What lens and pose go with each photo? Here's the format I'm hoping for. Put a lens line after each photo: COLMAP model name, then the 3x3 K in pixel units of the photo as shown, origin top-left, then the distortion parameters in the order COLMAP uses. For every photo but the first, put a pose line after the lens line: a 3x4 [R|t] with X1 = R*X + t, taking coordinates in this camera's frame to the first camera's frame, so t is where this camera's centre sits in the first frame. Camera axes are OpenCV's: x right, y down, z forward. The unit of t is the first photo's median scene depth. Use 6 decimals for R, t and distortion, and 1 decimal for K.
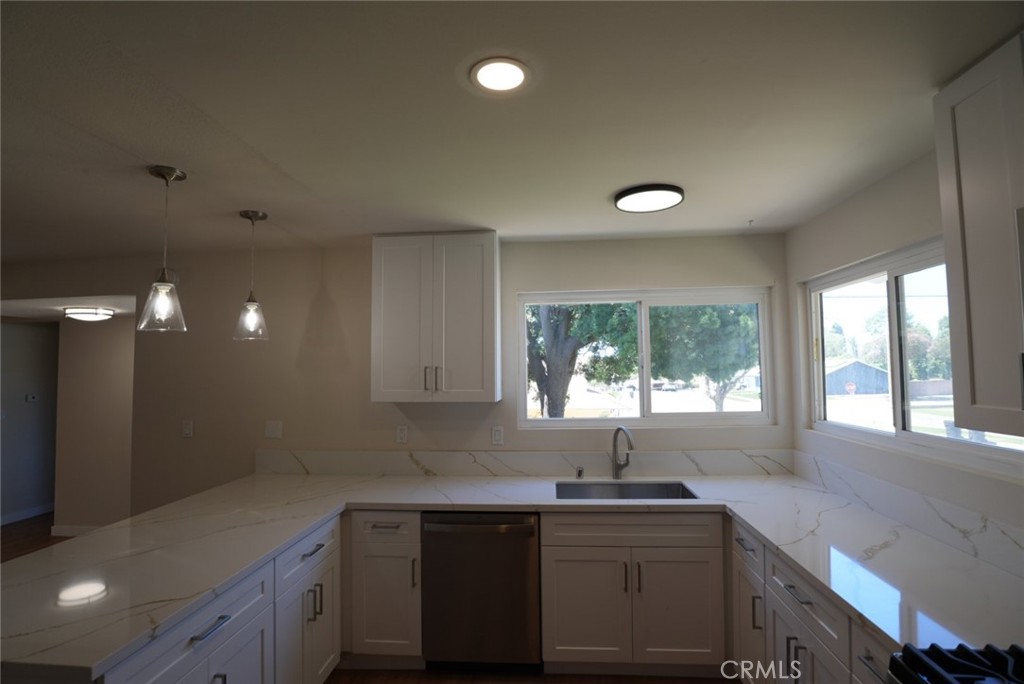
lens RADIAL K [[497.2, 0, 521.6], [0, 497.2, 341.3], [0, 0, 1]] dist [-0.040912, 0.007139]
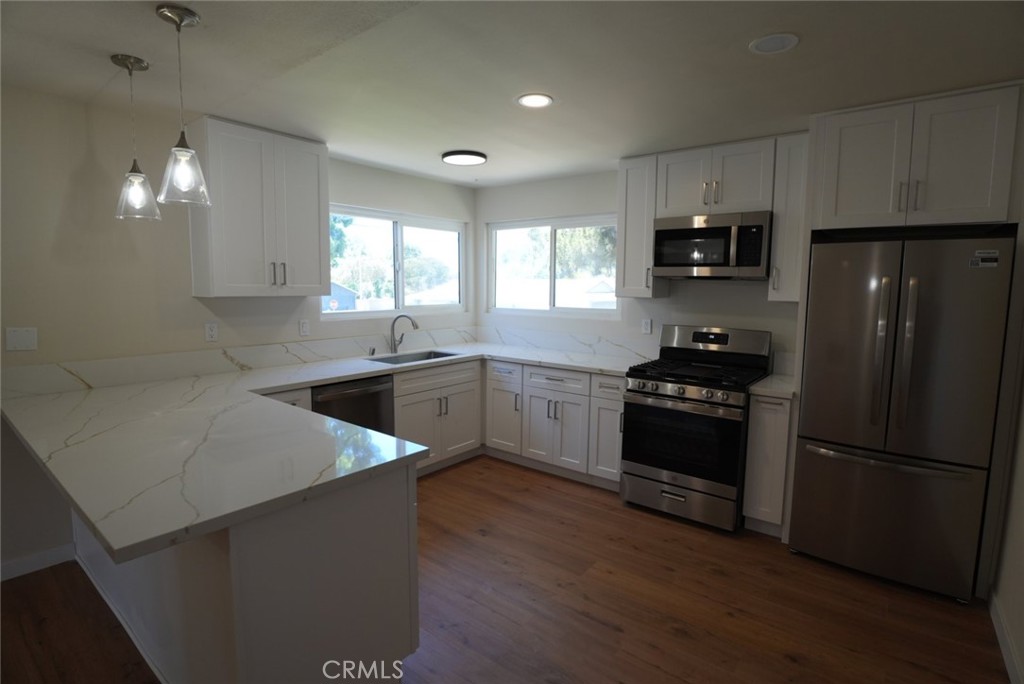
lens RADIAL K [[497.2, 0, 516.7], [0, 497.2, 341.1], [0, 0, 1]] dist [-0.040912, 0.007139]
pose [[0.554365, -0.074030, 0.828975, -0.770282], [-0.060643, 0.989796, 0.128946, 0.049387], [-0.830062, -0.121754, 0.544218, -0.017934]]
